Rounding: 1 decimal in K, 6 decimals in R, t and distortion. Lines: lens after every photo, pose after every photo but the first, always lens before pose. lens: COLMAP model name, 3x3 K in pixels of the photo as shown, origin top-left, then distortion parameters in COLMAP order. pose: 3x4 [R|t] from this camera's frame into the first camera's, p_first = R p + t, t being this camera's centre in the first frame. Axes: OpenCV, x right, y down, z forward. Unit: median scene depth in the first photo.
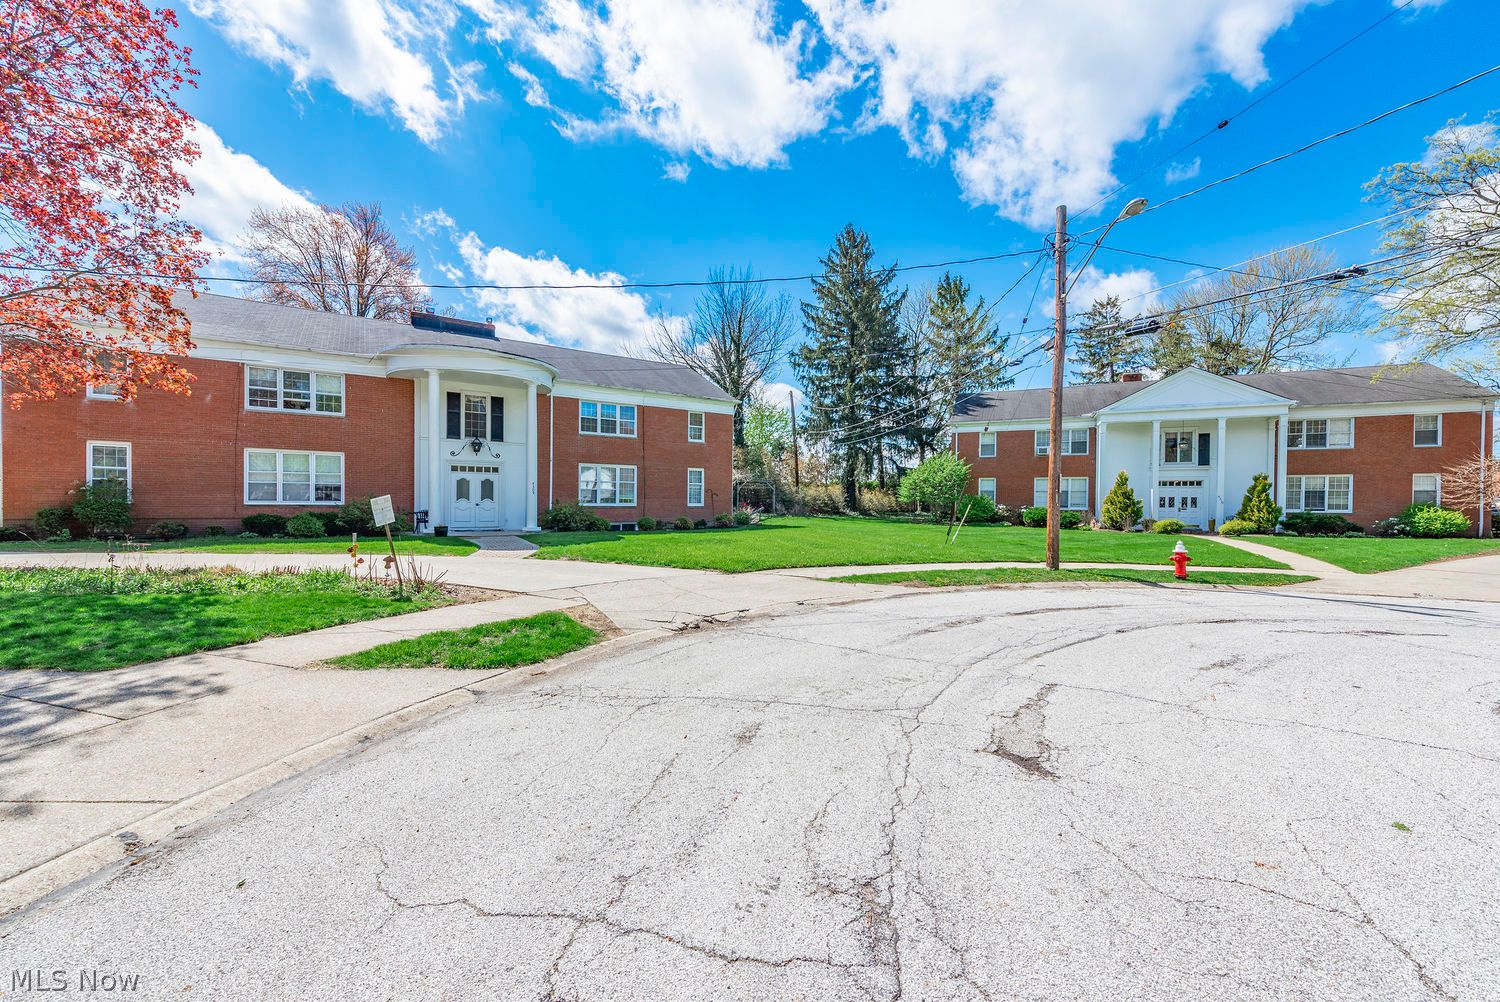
lens RADIAL K [[590.3, 0, 750.0], [0, 590.3, 501.0], [0, 0, 1]] dist [0.000152, -0.000045]
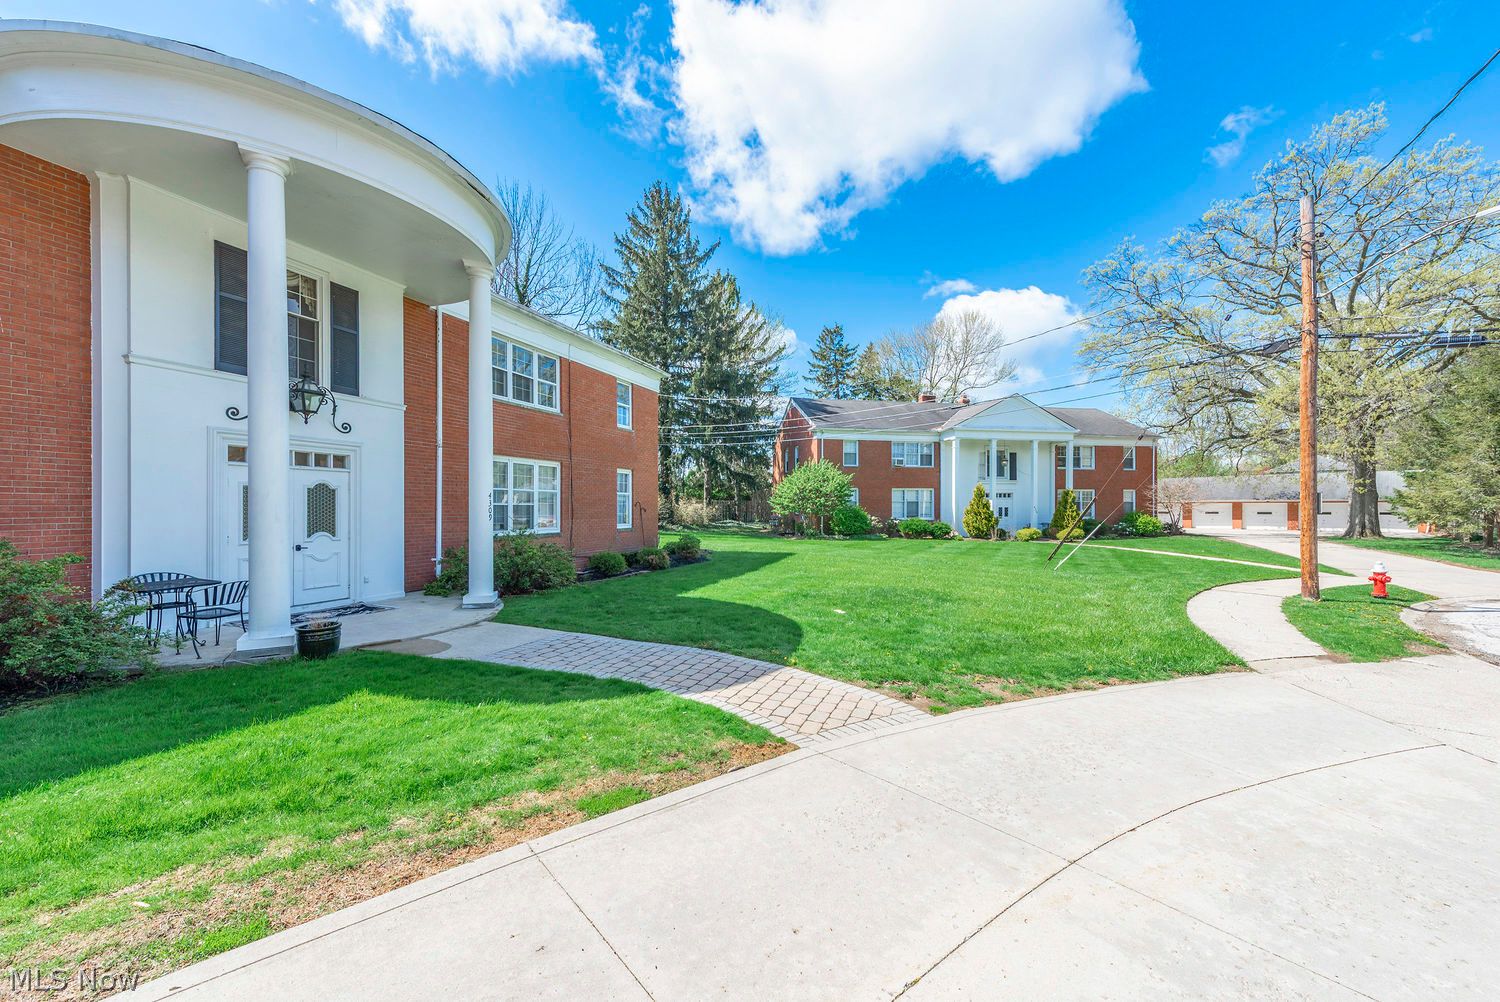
lens RADIAL K [[590.3, 0, 750.0], [0, 590.3, 501.0], [0, 0, 1]] dist [0.000152, -0.000045]
pose [[0.795609, -0.002449, 0.605806, -0.377811], [0.006793, 0.999965, -0.004878, -0.017484], [-0.605773, 0.007996, 0.795598, 0.413311]]
